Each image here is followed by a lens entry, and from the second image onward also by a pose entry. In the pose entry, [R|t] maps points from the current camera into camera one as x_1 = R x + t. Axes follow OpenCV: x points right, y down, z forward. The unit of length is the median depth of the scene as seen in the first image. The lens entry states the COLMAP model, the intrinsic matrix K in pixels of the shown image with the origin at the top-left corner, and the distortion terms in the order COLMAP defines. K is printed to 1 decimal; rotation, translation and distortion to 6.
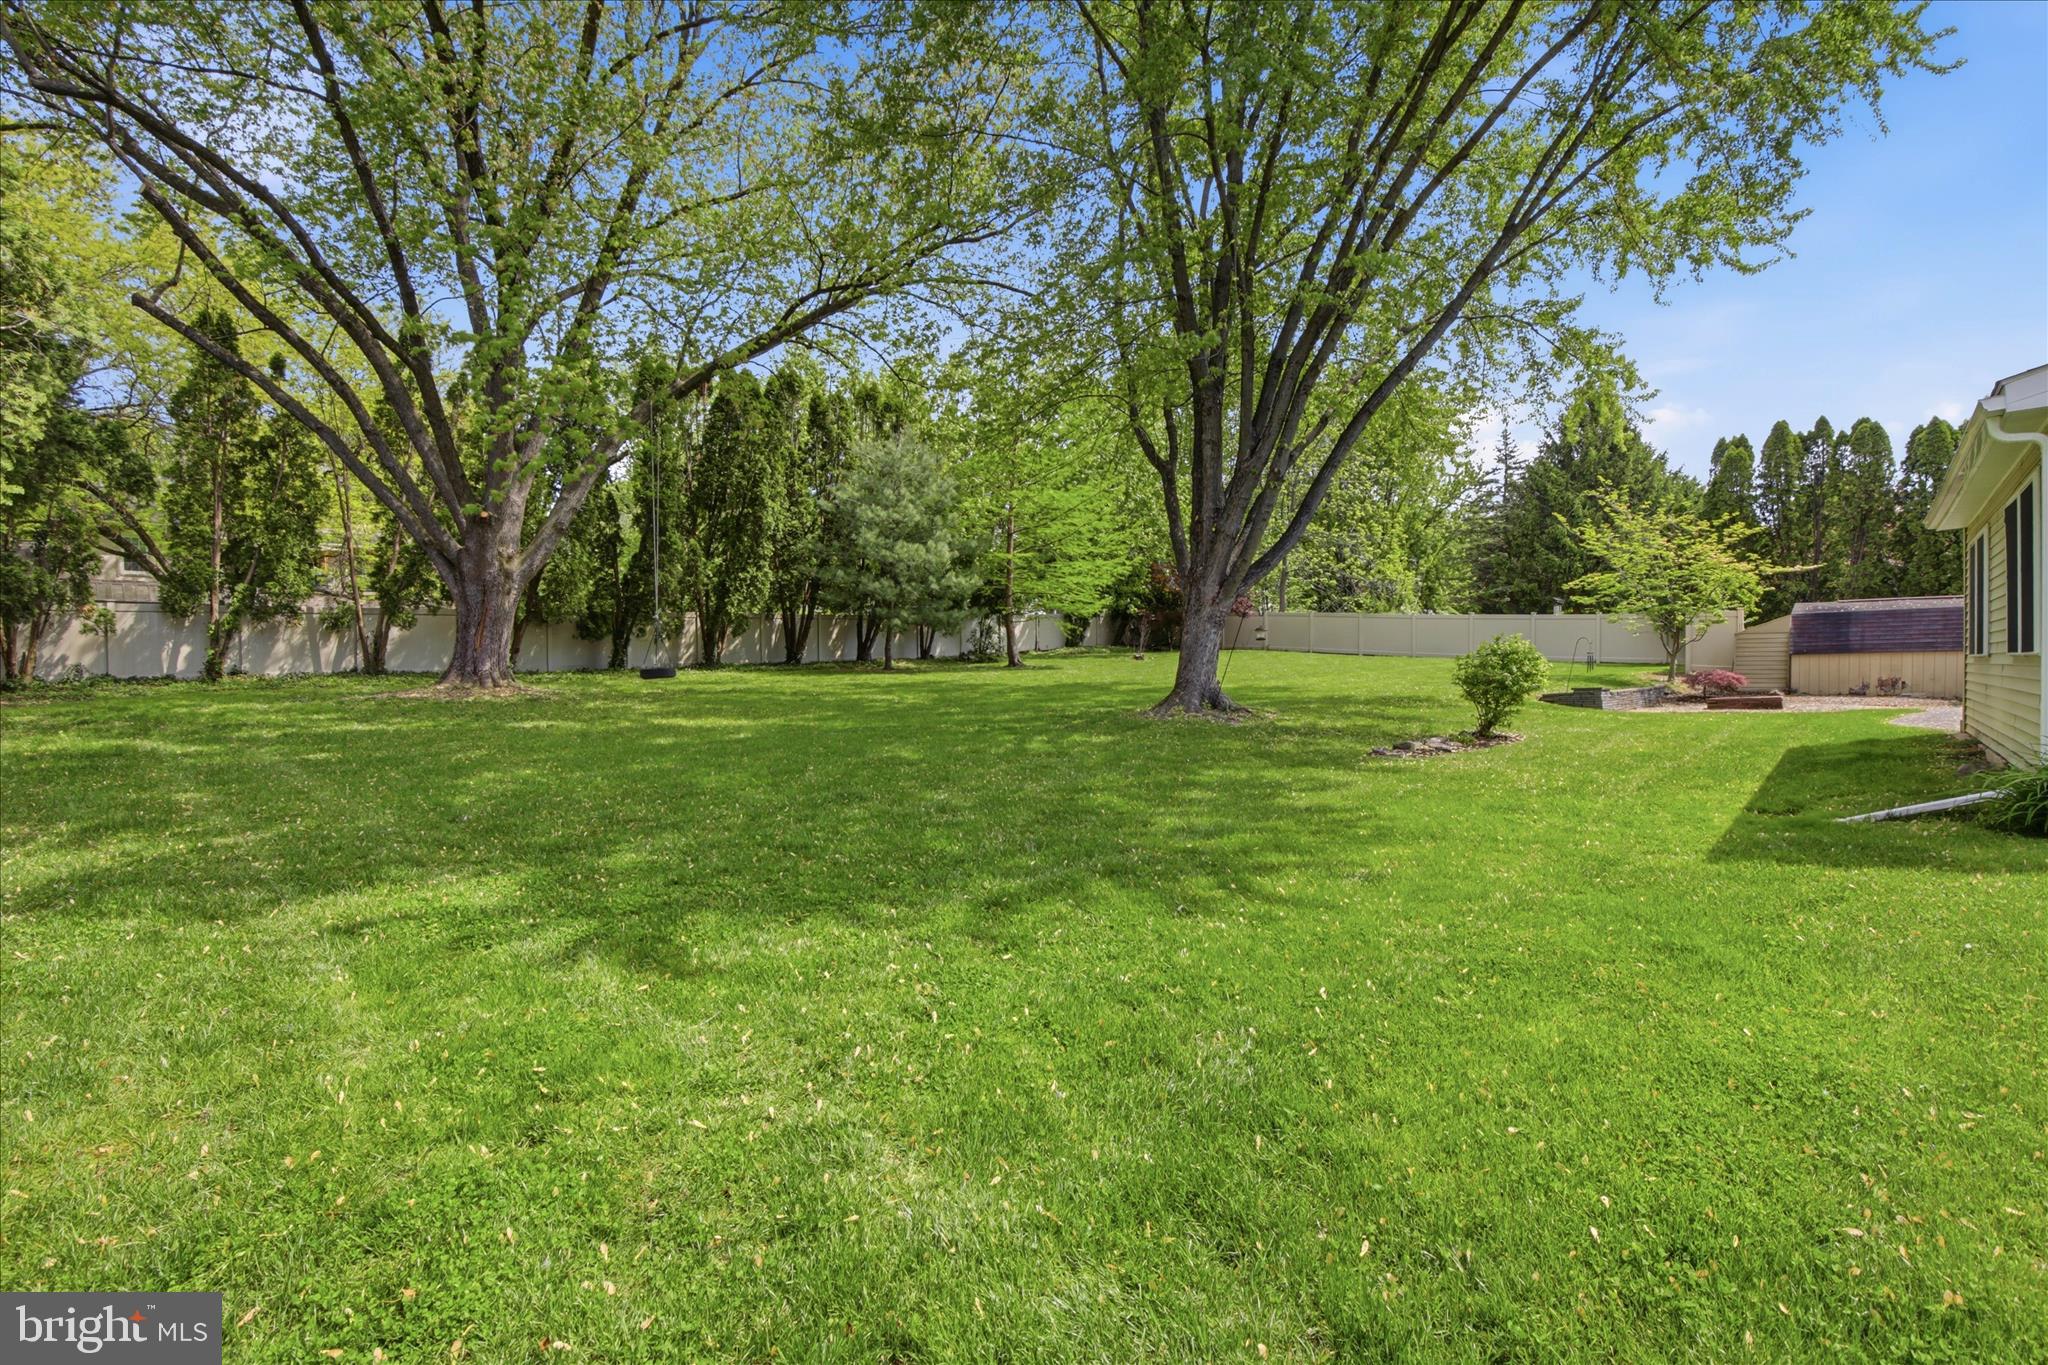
lens RADIAL K [[980.8, 0, 1029.9], [0, 980.8, 693.4], [0, 0, 1]] dist [-0.004390, -0.000721]
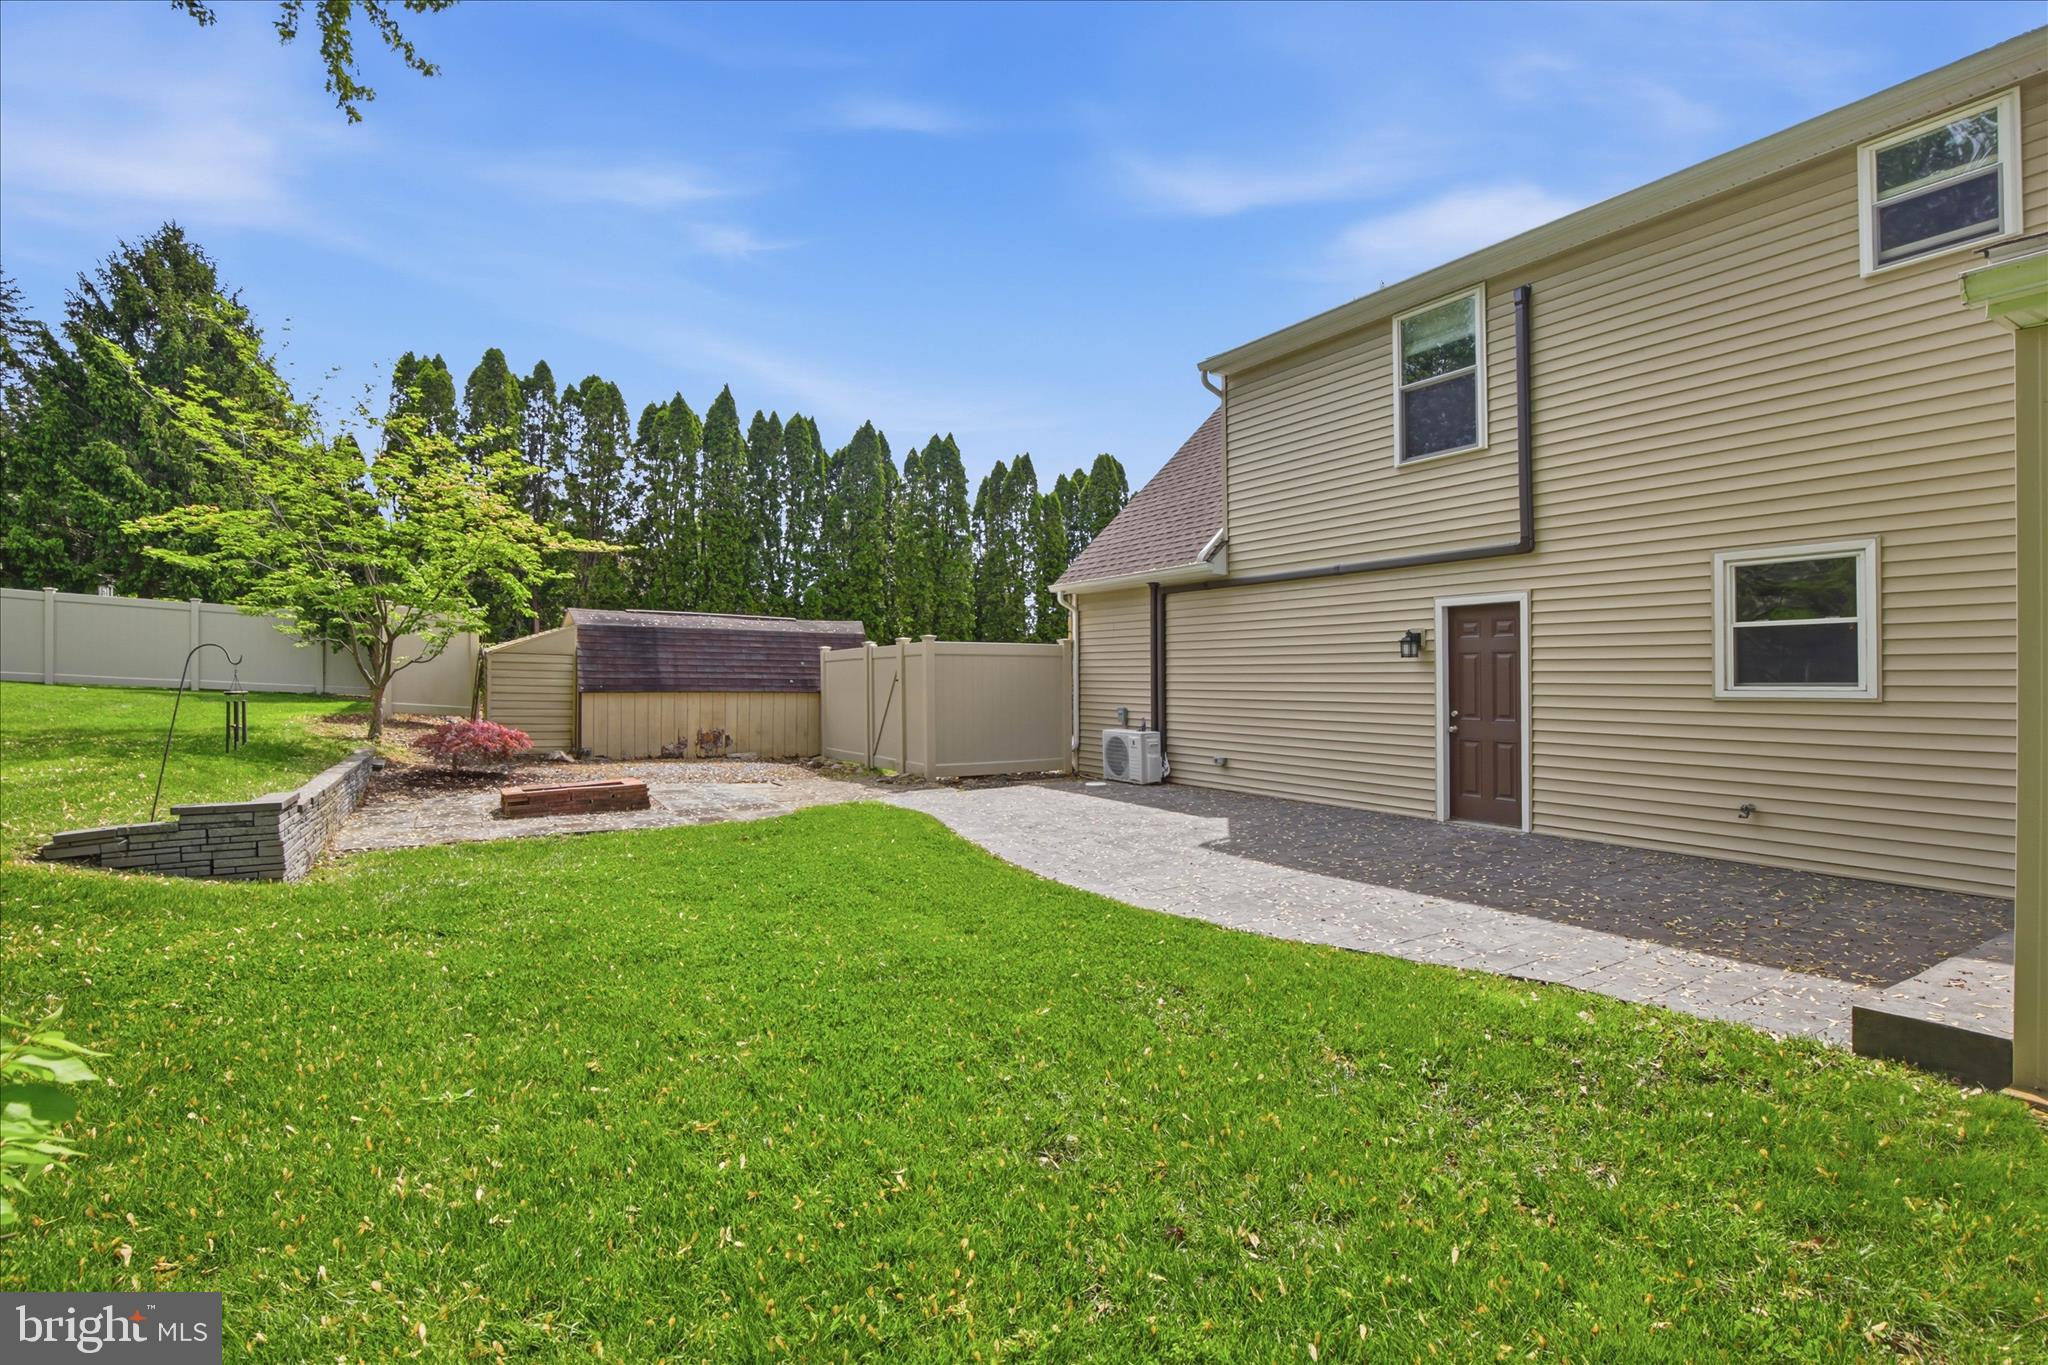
lens RADIAL K [[980.8, 0, 1029.9], [0, 980.8, 693.4], [0, 0, 1]] dist [-0.004390, -0.000721]
pose [[0.313404, 0.005942, 0.949601, 0.282007], [0.003323, 0.999967, -0.007354, -0.032001], [-0.949614, 0.005460, 0.313374, 0.525019]]
